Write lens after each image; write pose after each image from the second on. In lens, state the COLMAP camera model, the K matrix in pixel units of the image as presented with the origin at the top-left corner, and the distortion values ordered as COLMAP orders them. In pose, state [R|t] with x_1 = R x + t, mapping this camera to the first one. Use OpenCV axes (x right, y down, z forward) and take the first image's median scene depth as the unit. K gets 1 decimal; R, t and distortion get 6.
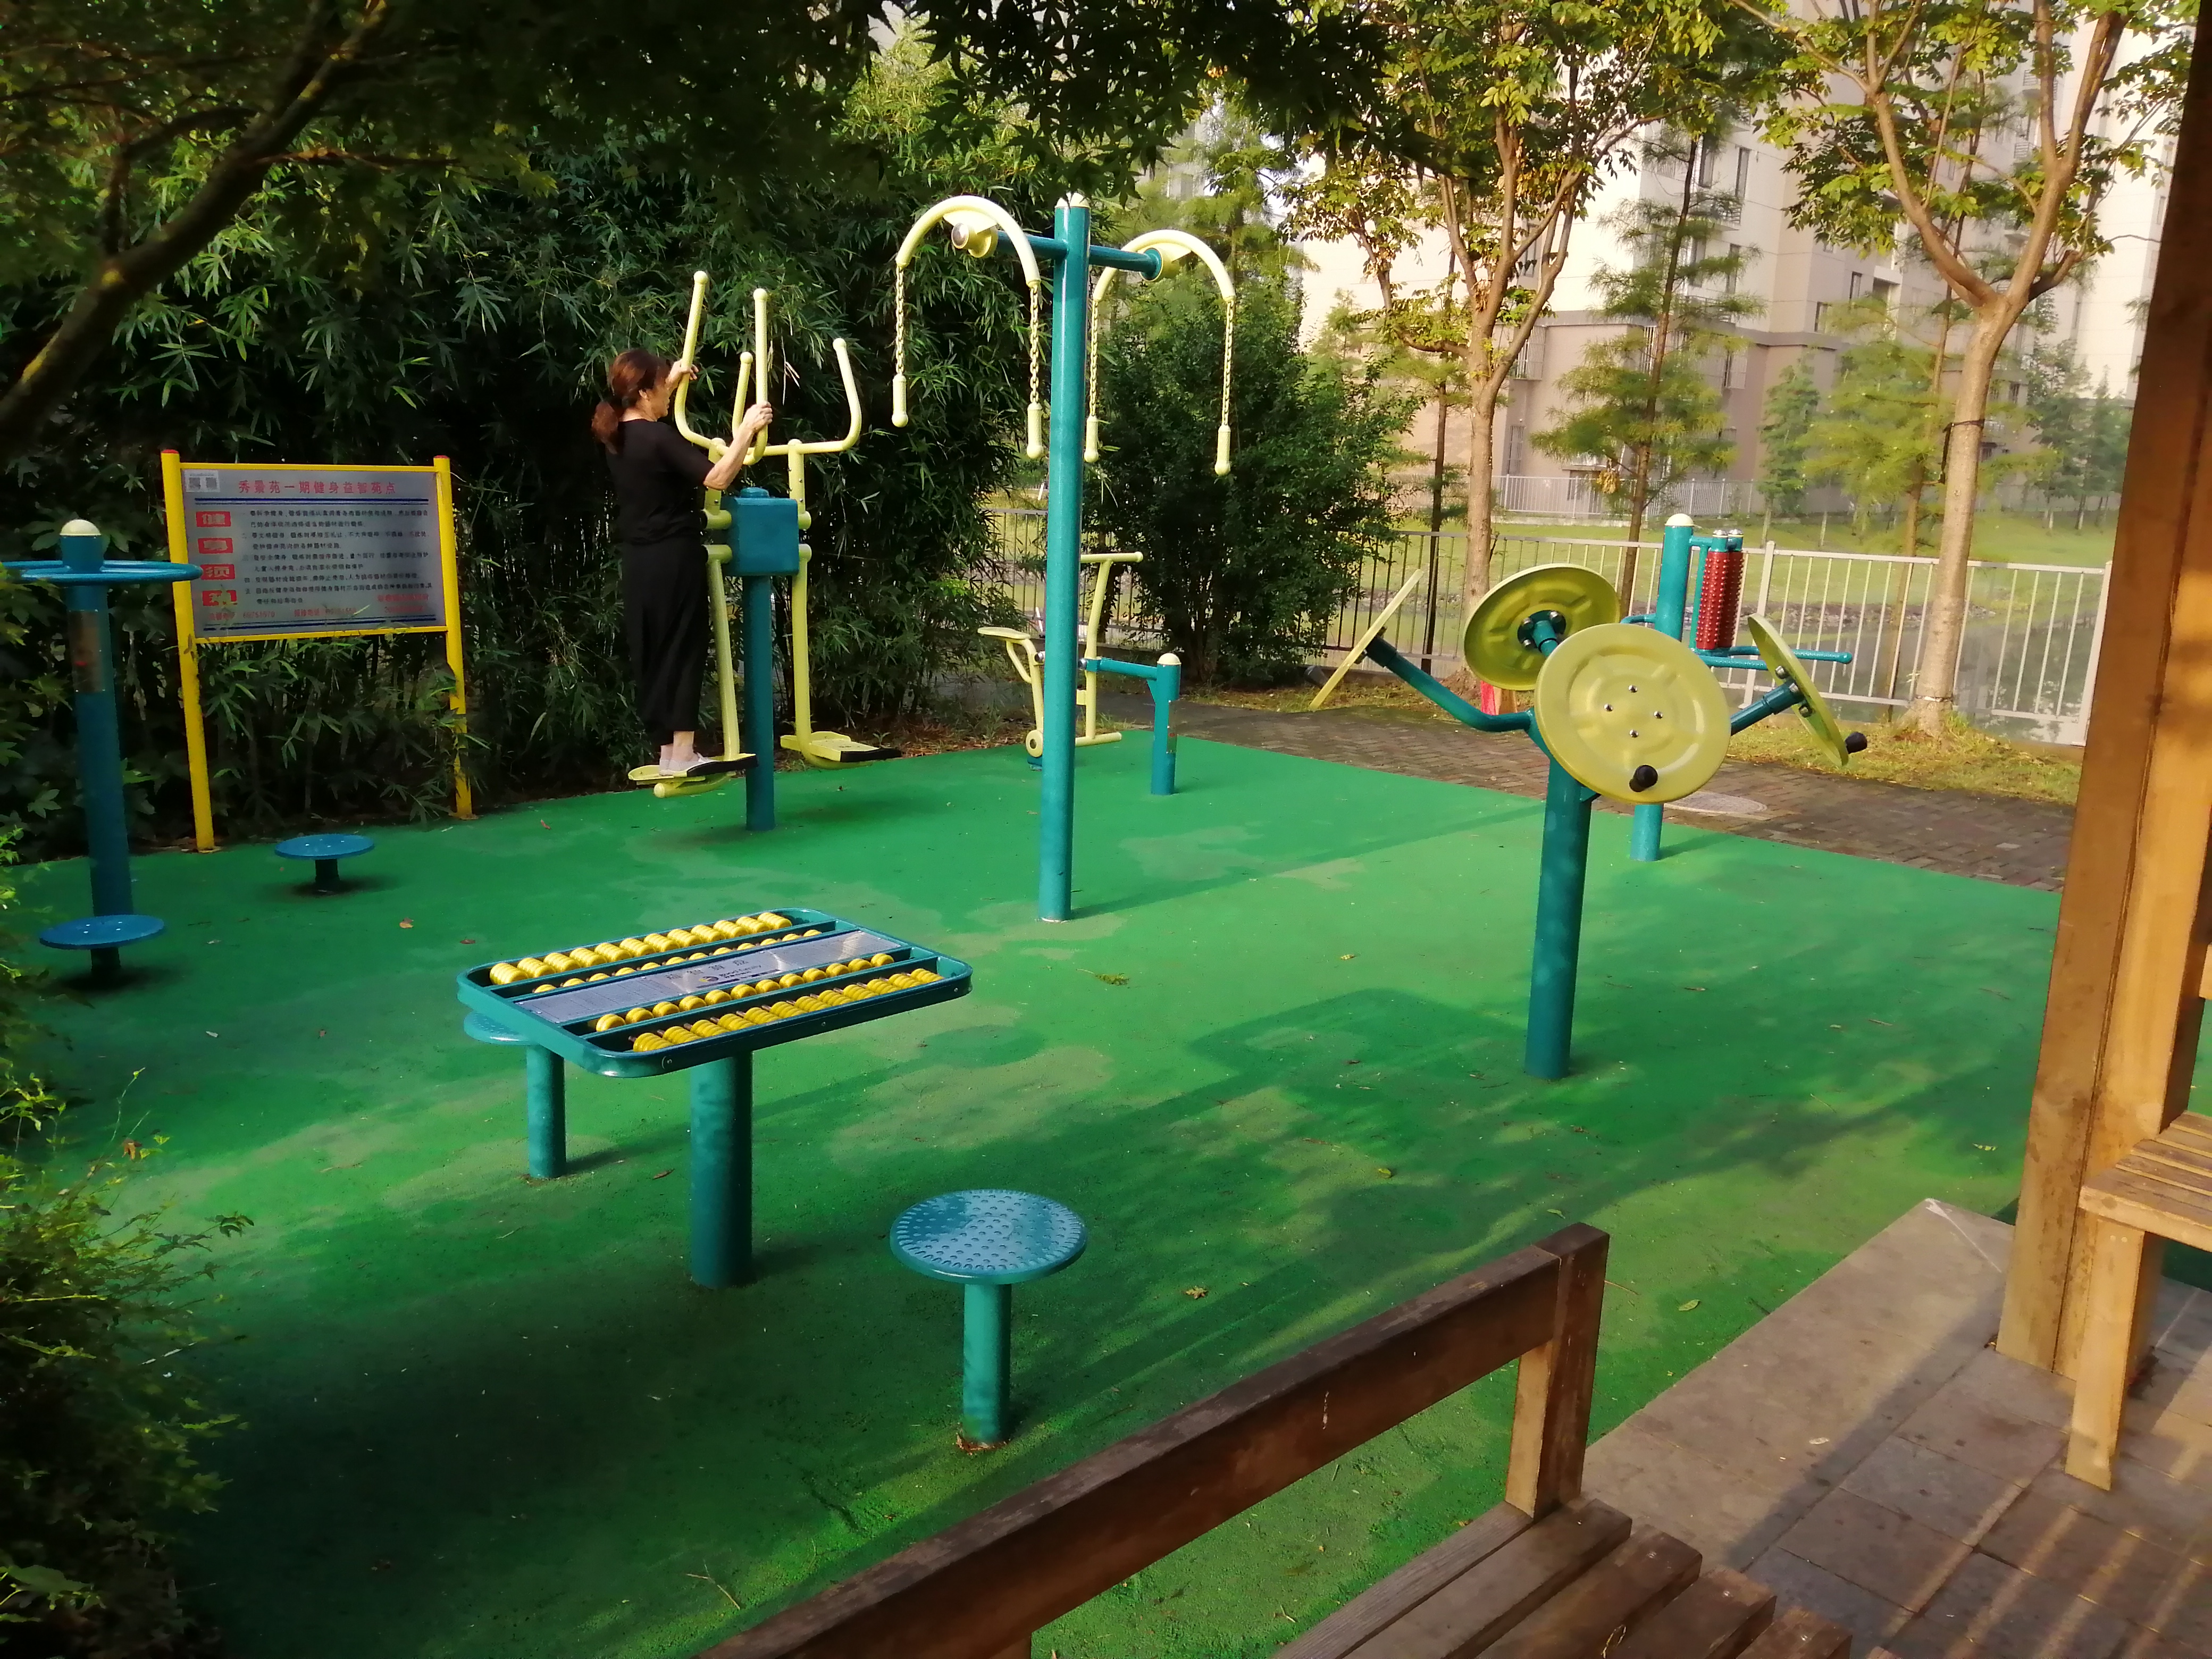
lens RADIAL K [[1778.1, 0, 1106.0], [0, 1778.1, 829.5], [0, 0, 1]] dist [-0.003422, -0.011148]
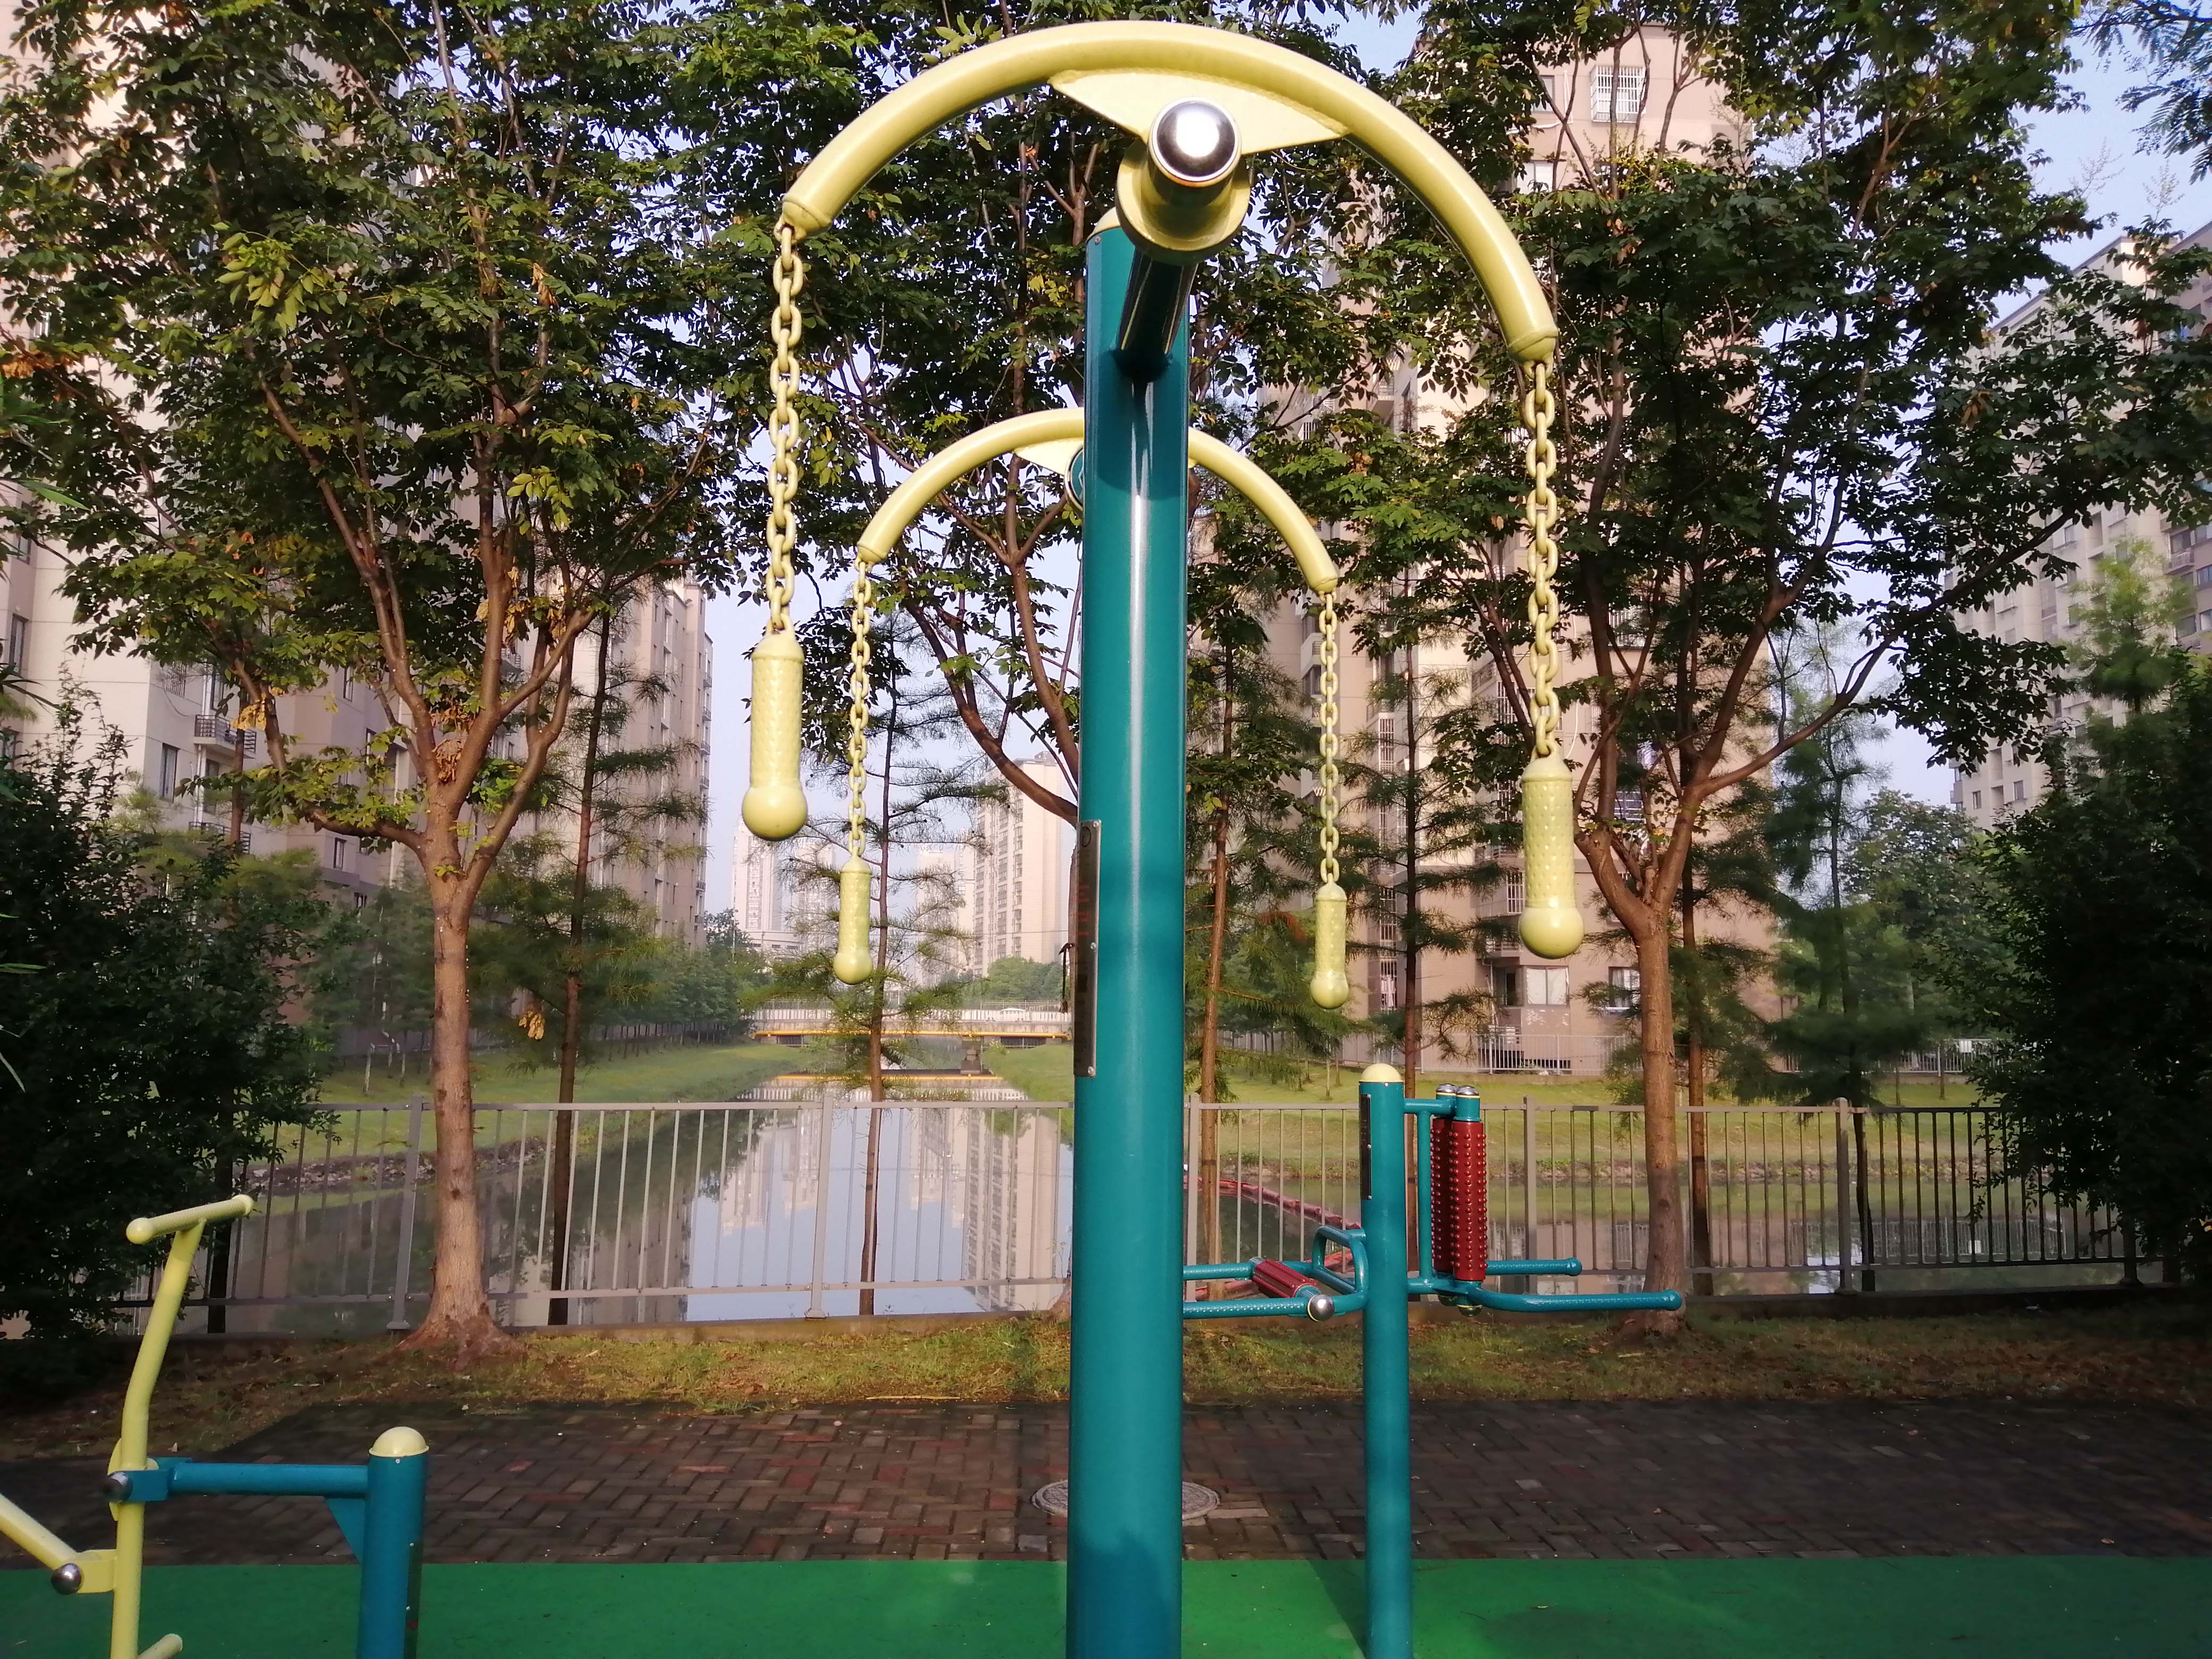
lens RADIAL K [[1778.1, 0, 1106.0], [0, 1778.1, 829.5], [0, 0, 1]] dist [-0.003422, -0.011148]
pose [[0.670793, 0.066297, 0.738676, -0.125387], [0.157717, 0.960463, -0.229426, -0.072301], [-0.724681, 0.270399, 0.633815, 0.370021]]
